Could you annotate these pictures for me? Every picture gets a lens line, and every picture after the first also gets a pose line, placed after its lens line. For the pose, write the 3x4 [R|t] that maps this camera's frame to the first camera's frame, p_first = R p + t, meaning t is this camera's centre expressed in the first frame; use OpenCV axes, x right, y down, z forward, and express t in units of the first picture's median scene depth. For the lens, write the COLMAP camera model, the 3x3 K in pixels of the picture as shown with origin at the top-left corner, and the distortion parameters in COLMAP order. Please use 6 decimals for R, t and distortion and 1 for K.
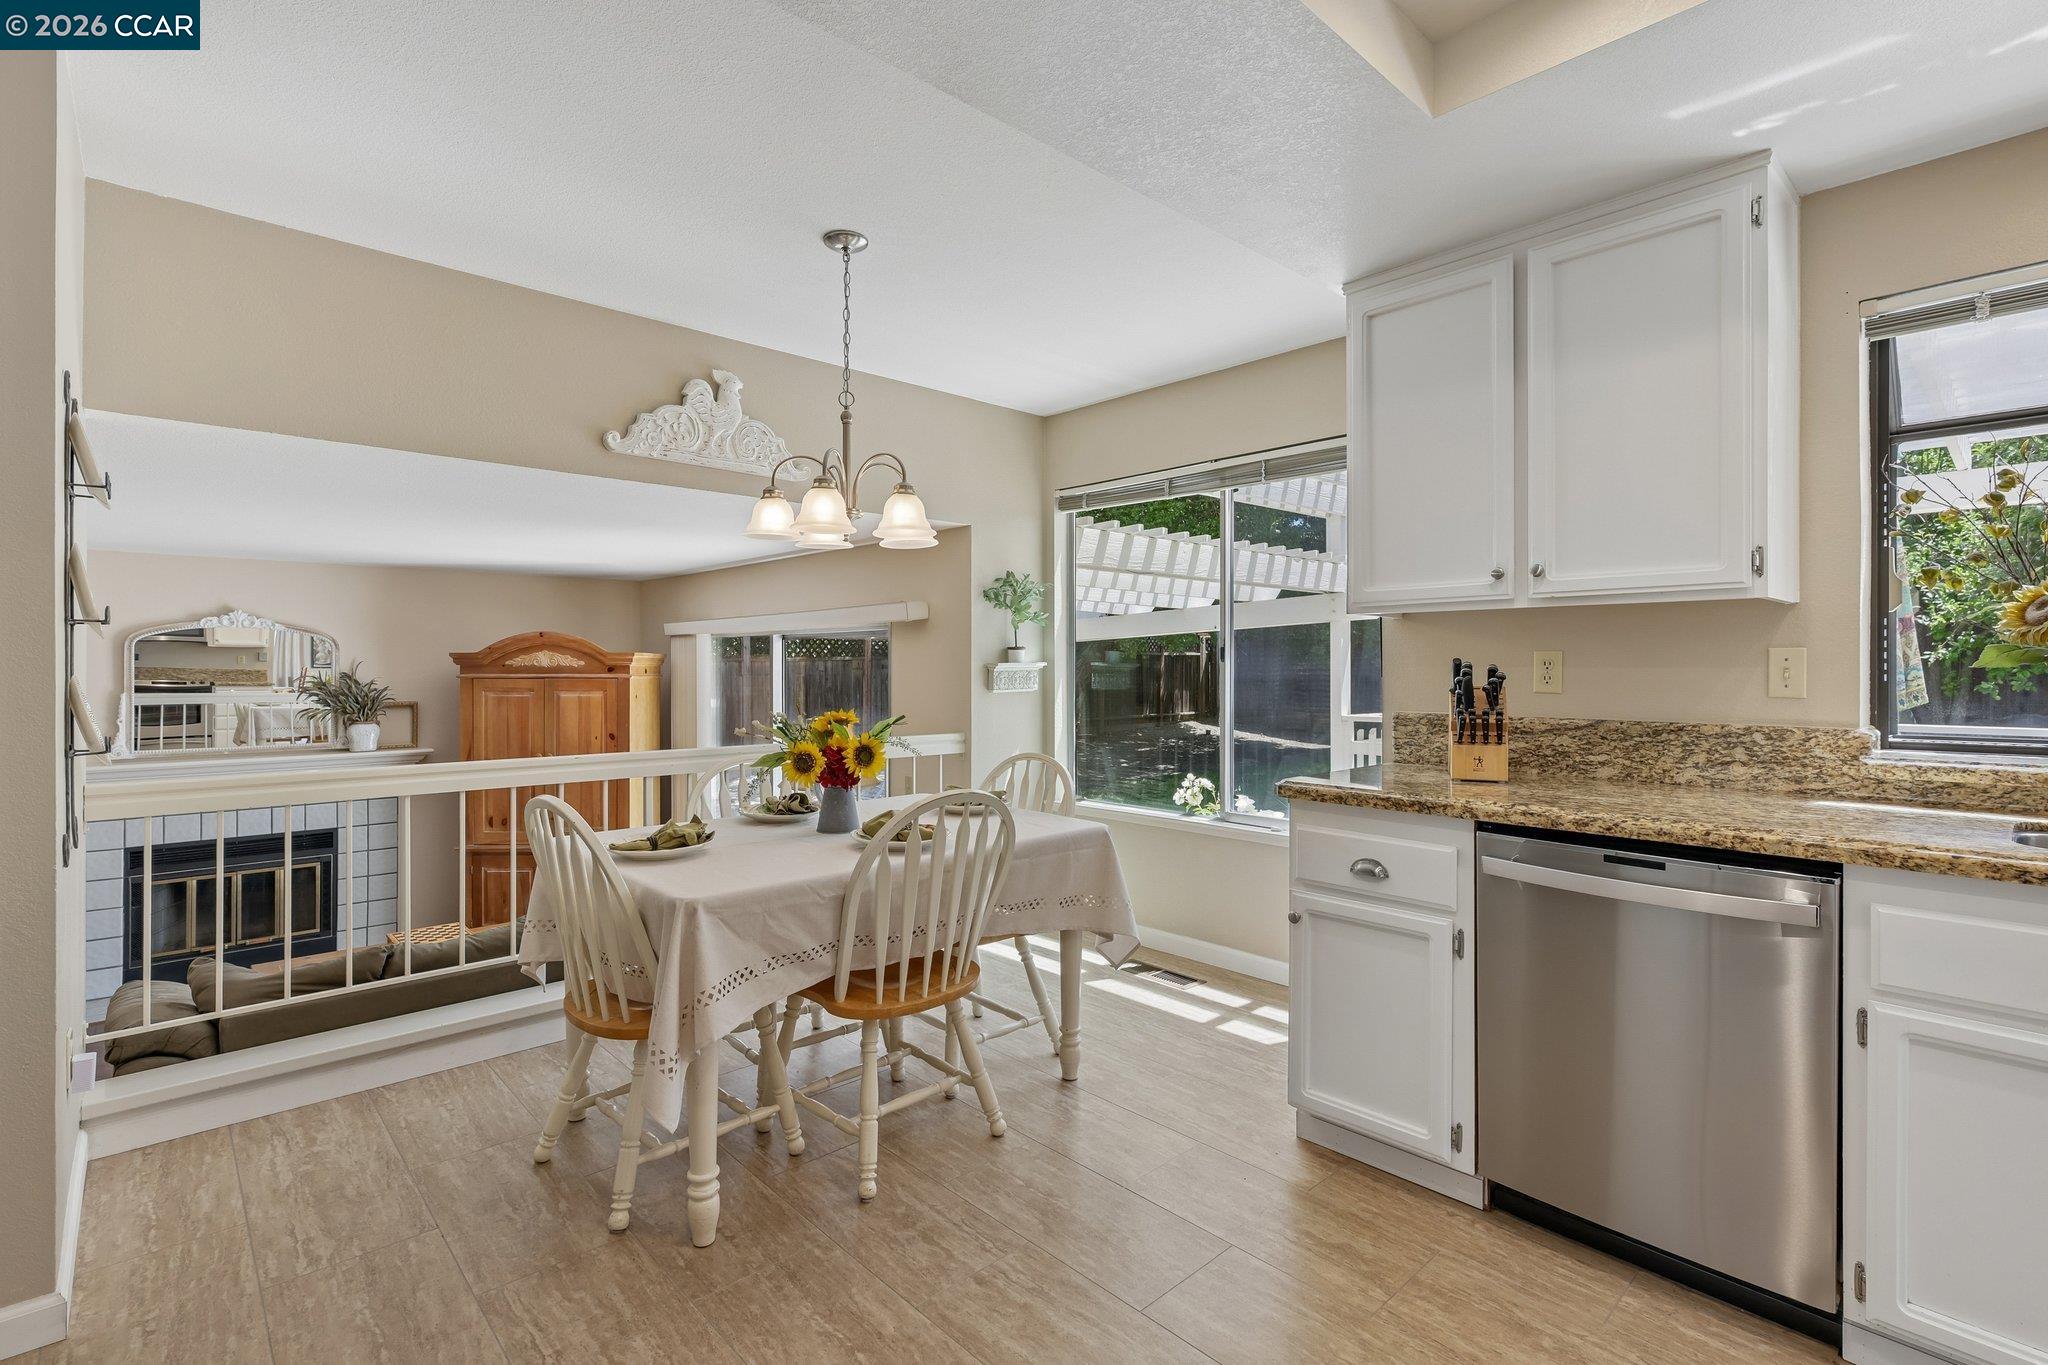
lens RADIAL K [[949.7, 0, 1028.9], [0, 949.7, 662.5], [0, 0, 1]] dist [-0.003699, 0.000371]
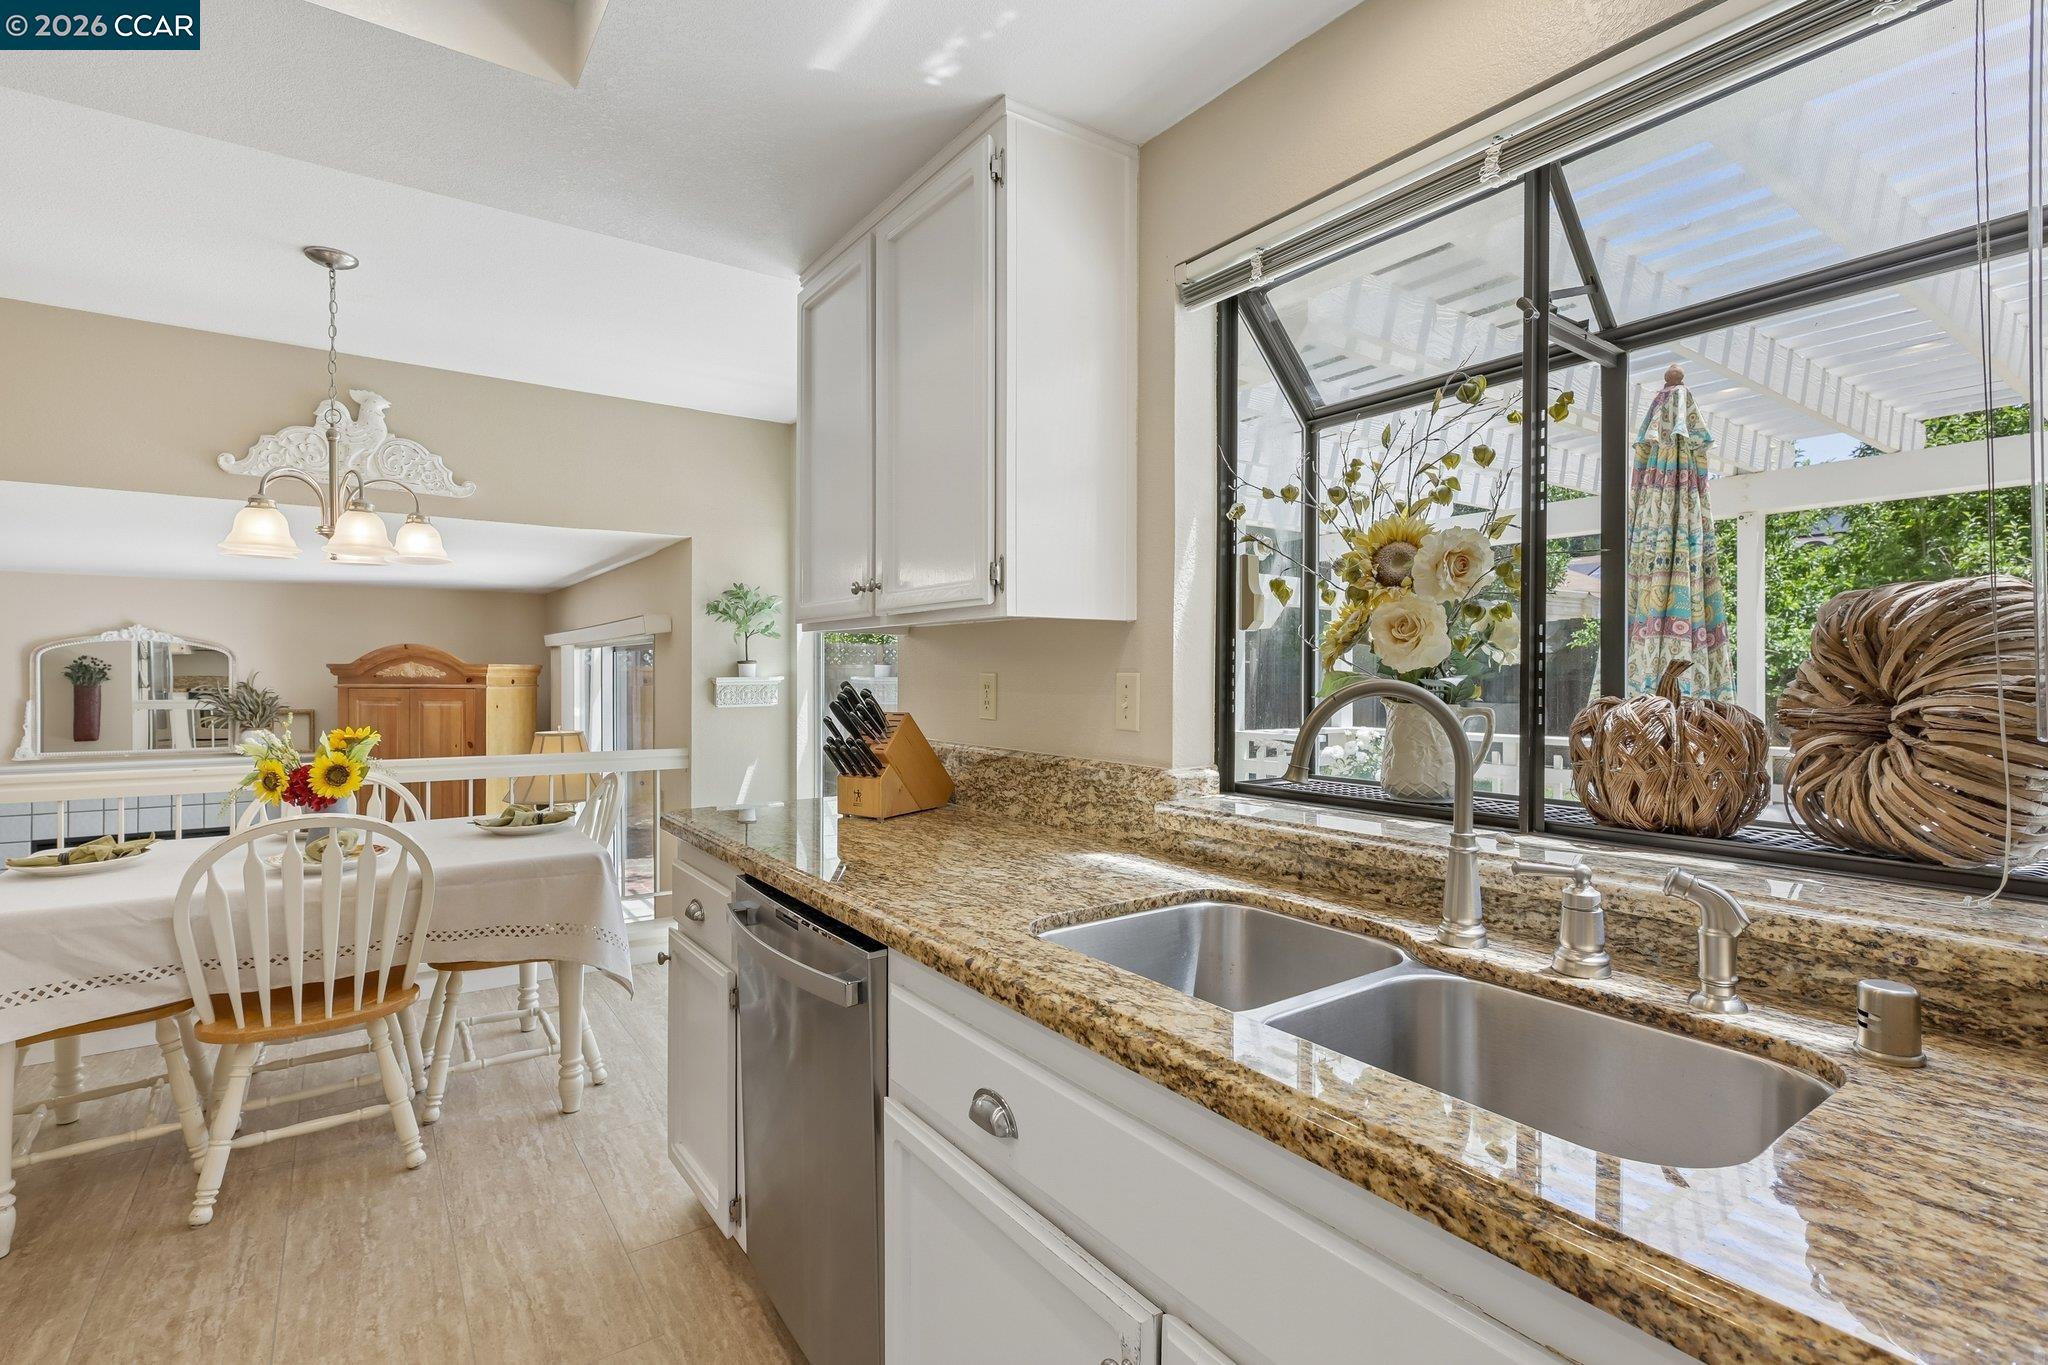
lens RADIAL K [[949.7, 0, 1034.6], [0, 949.7, 672.2], [0, 0, 1]] dist [-0.003699, 0.000371]
pose [[0.992024, 0.003376, -0.126005, 0.339688], [-0.002947, 0.999989, 0.003586, -0.007757], [0.126016, -0.003186, 0.992023, 0.054084]]
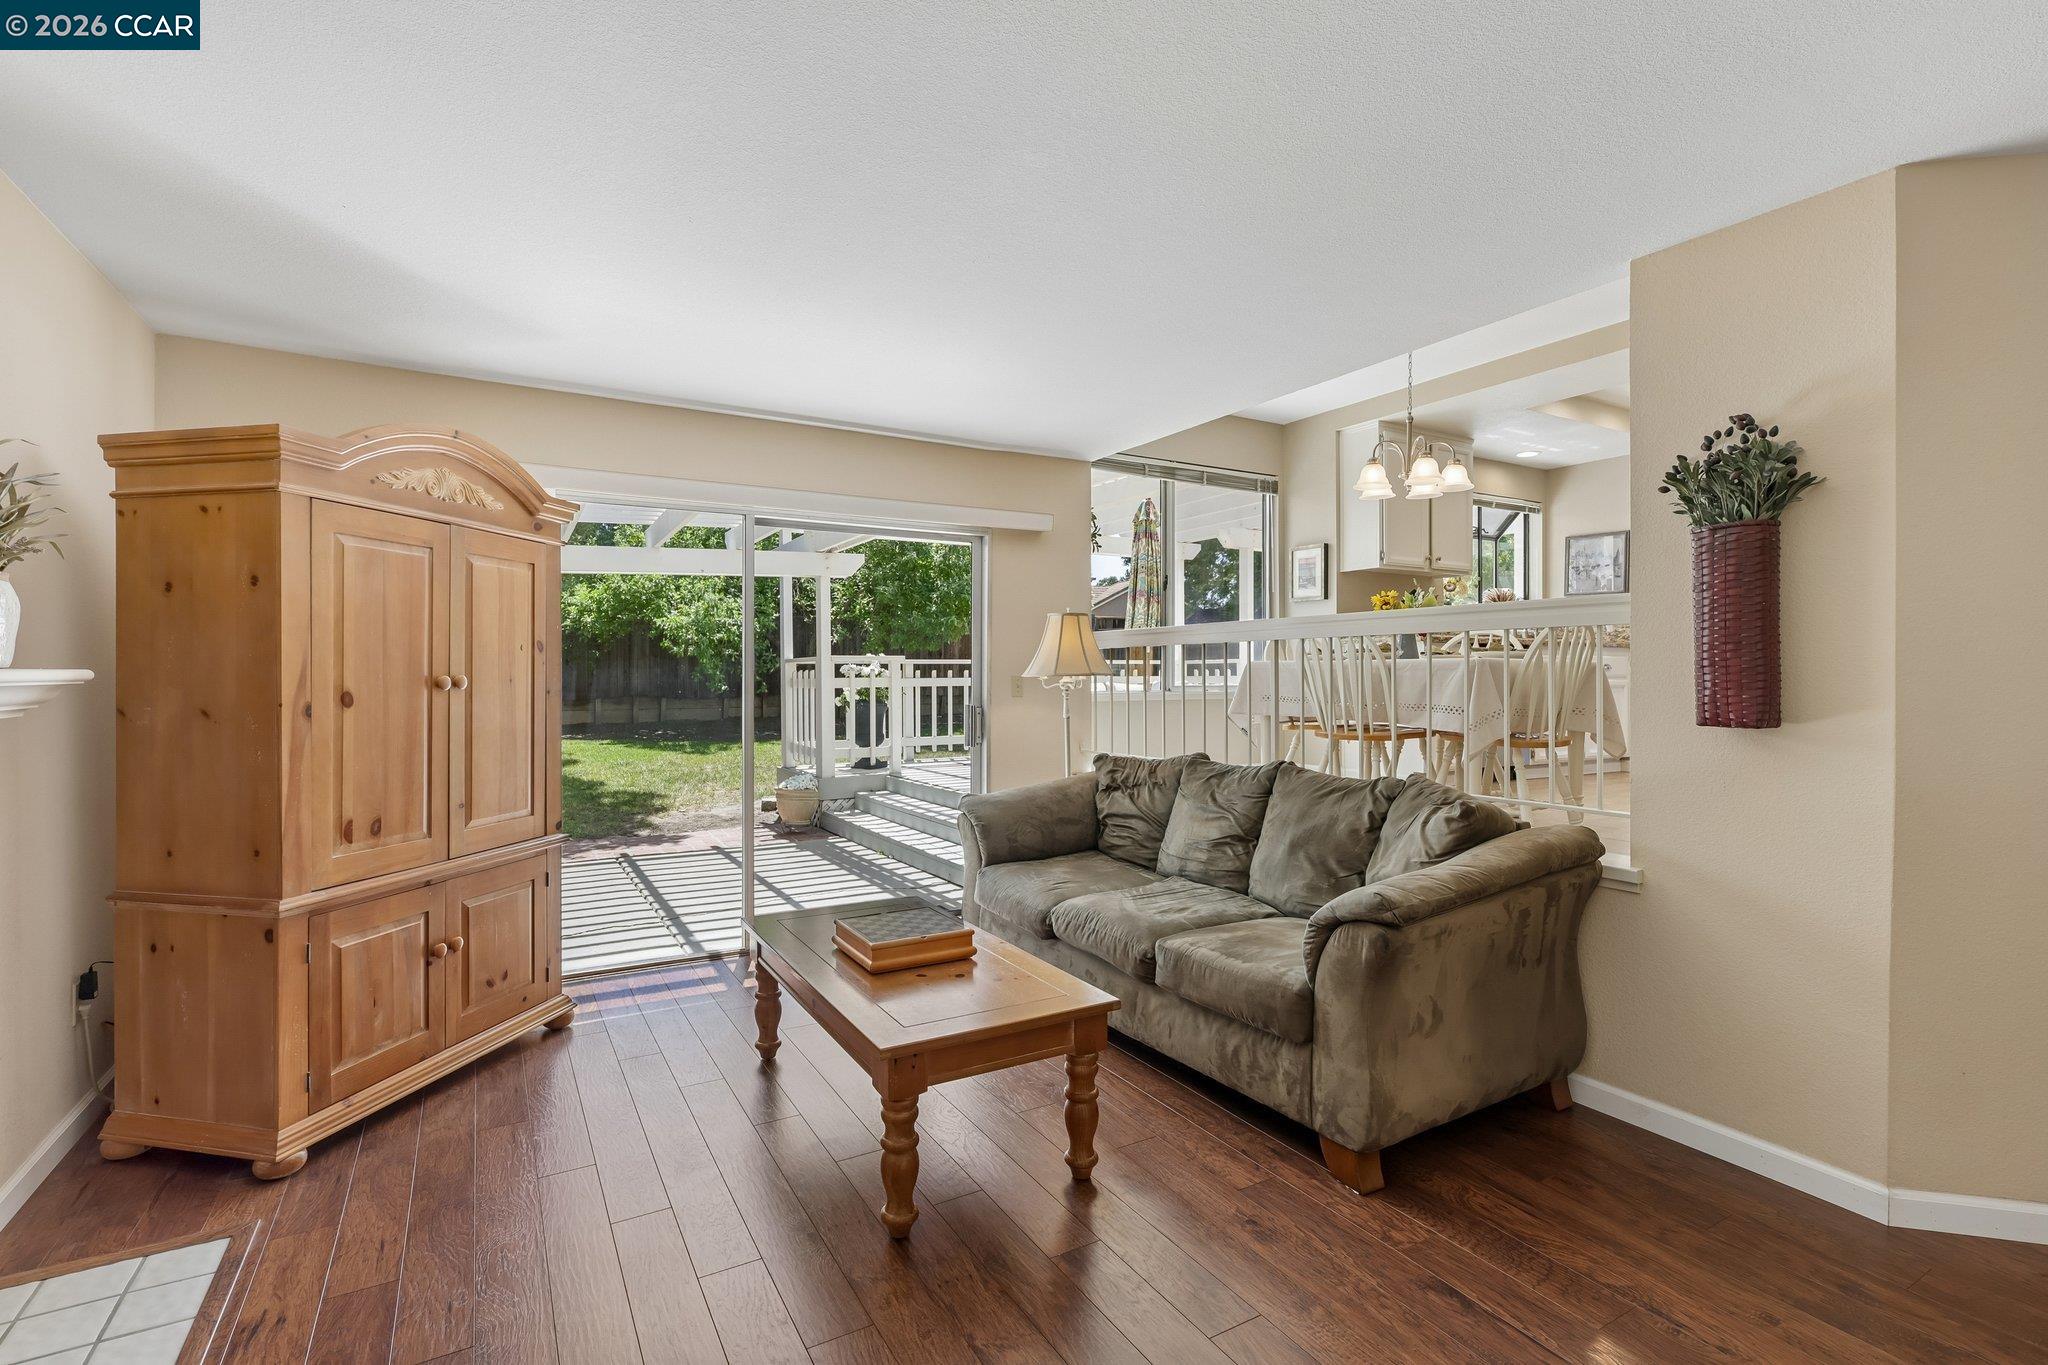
lens RADIAL K [[949.7, 0, 1033.0], [0, 949.7, 677.6], [0, 0, 1]] dist [-0.003699, 0.000371]
pose [[0.216595, -0.001711, 0.976260, -1.033029], [-0.004333, 0.999987, 0.002714, 0.104693], [-0.976252, -0.004818, 0.216585, 0.663481]]
